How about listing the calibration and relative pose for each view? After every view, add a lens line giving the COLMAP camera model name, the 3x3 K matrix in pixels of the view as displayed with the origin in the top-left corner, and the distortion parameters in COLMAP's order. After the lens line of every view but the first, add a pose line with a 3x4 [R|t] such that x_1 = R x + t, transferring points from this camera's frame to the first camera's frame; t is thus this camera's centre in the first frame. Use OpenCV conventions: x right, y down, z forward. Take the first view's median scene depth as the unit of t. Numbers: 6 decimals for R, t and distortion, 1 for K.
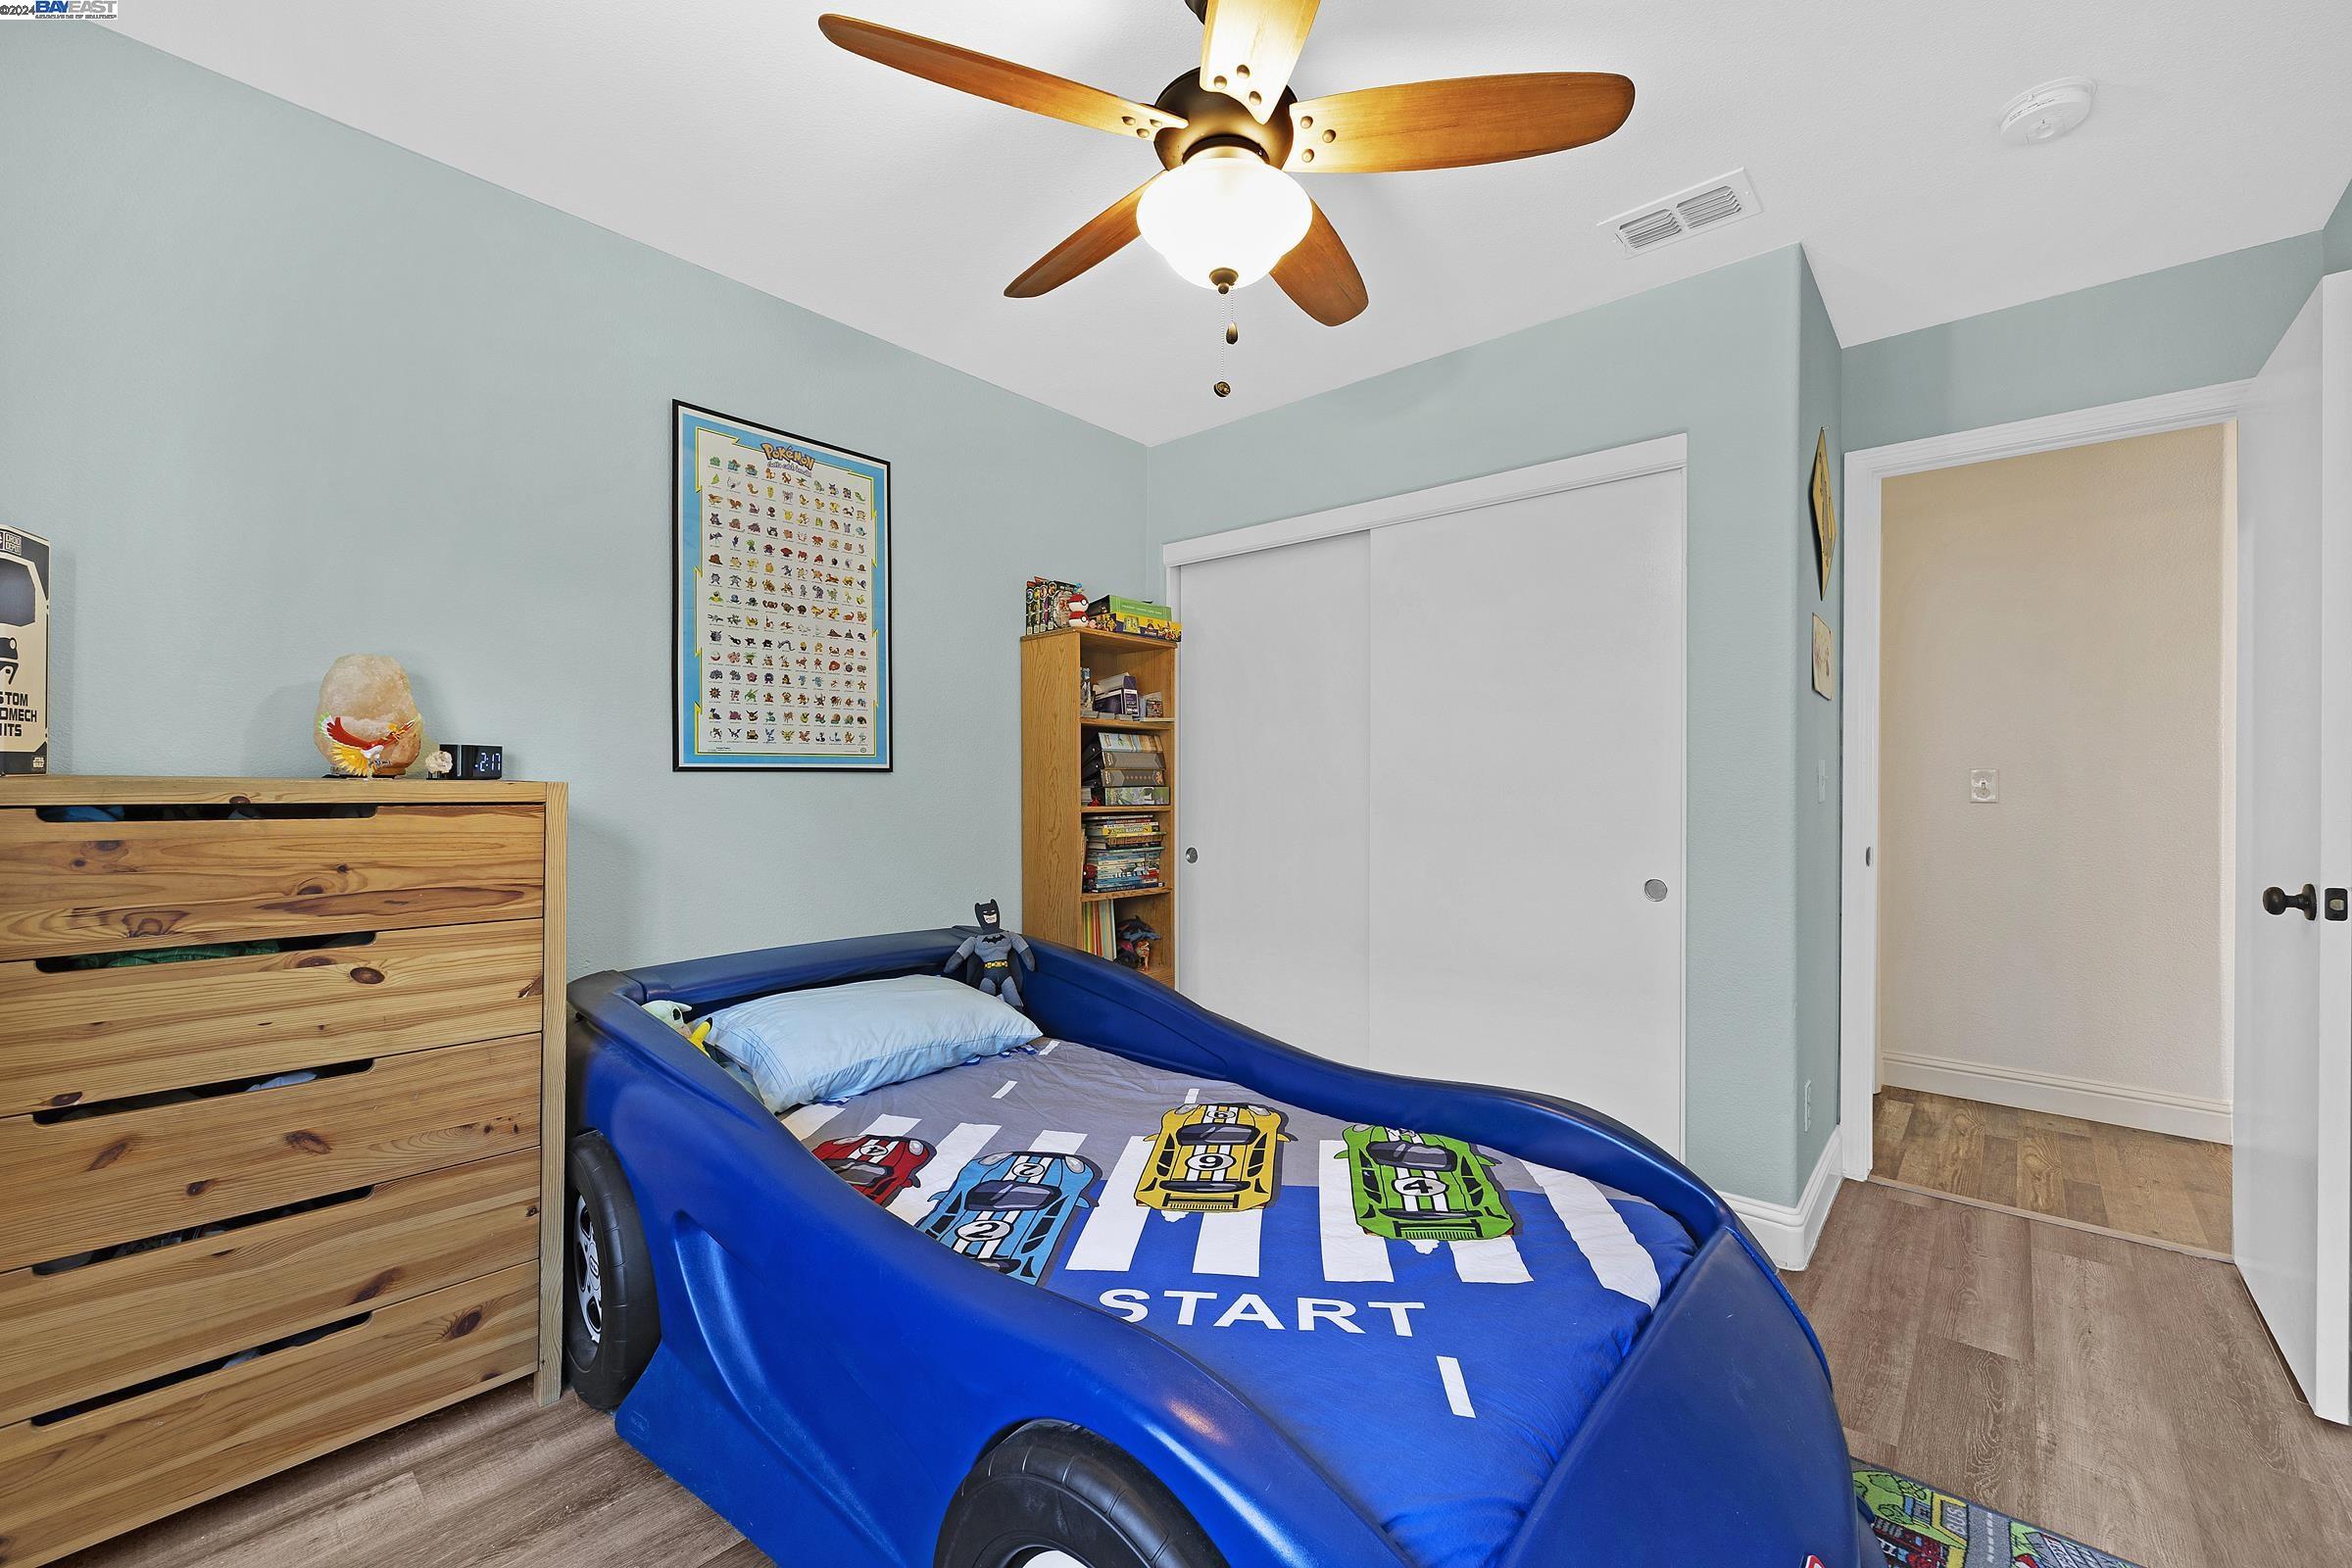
lens RADIAL K [[977.1, 0, 1178.3], [0, 977.1, 784.4], [0, 0, 1]] dist [-0.001394, -0.000199]
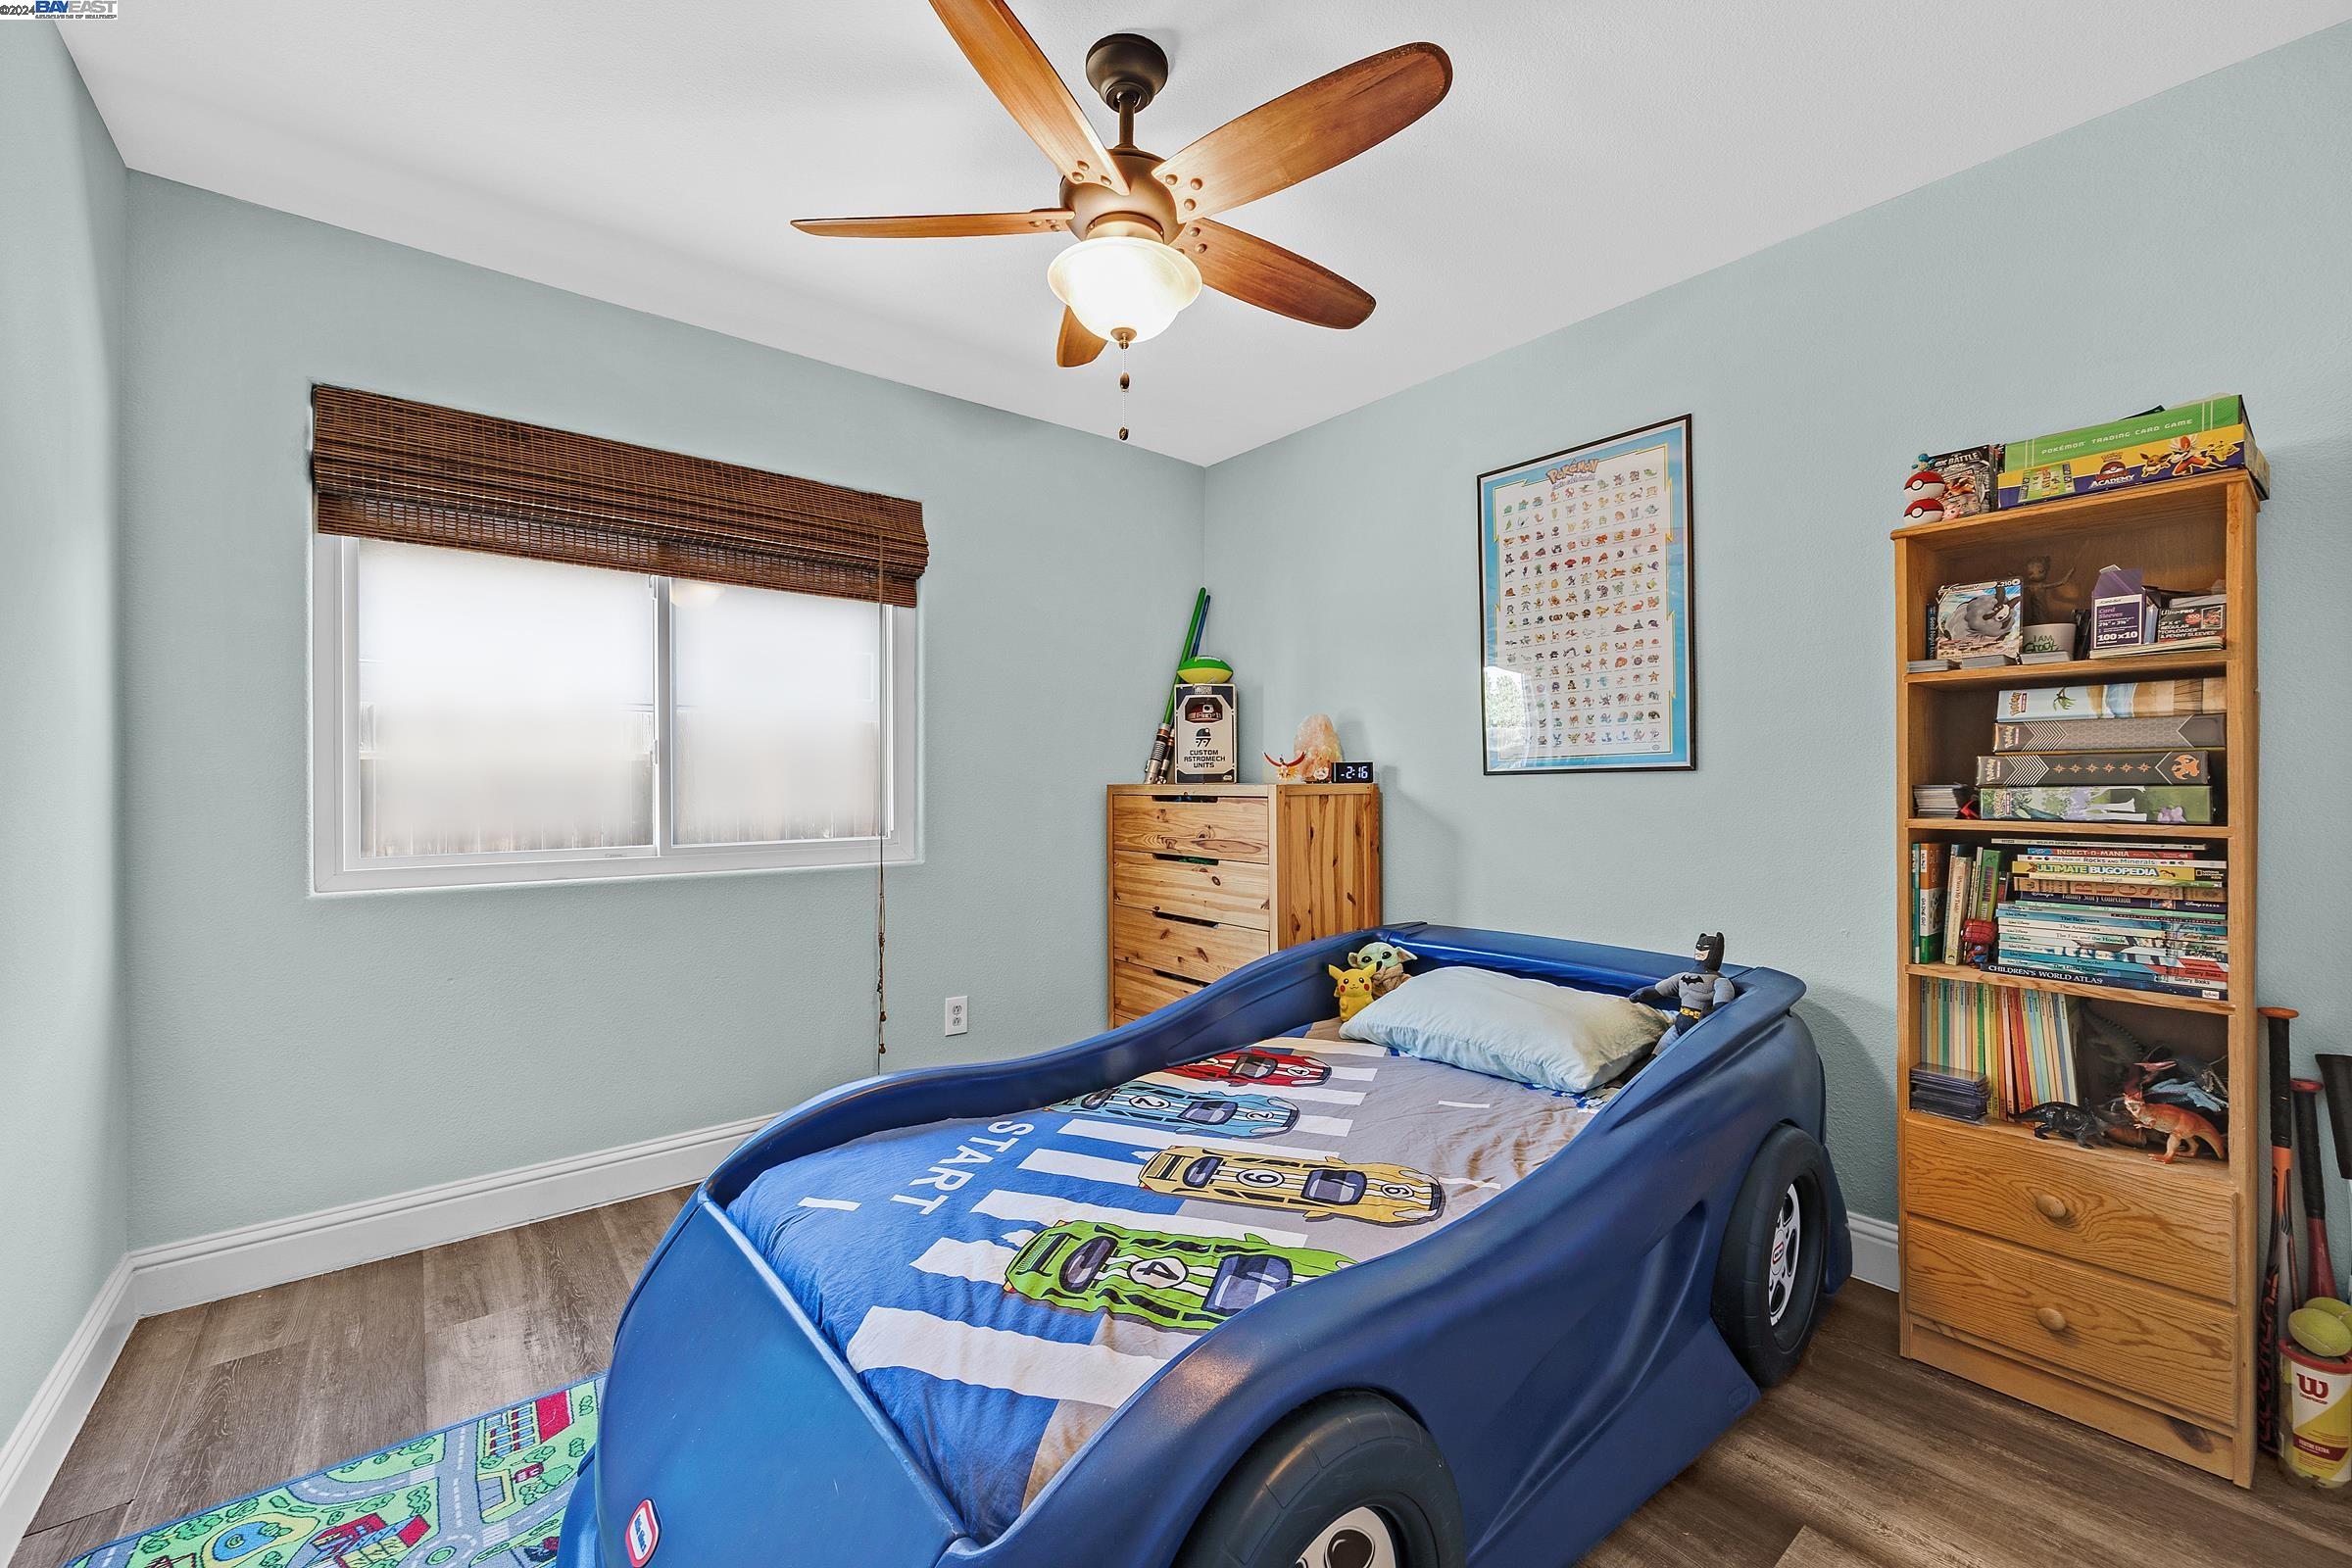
lens RADIAL K [[977.1, 0, 1175.4], [0, 977.1, 787.0], [0, 0, 1]] dist [-0.001394, -0.000199]
pose [[-0.194706, -0.004897, -0.980849, 0.719652], [-0.000199, 0.999988, -0.004954, 0.007085], [0.980862, -0.000769, -0.194705, 0.805848]]
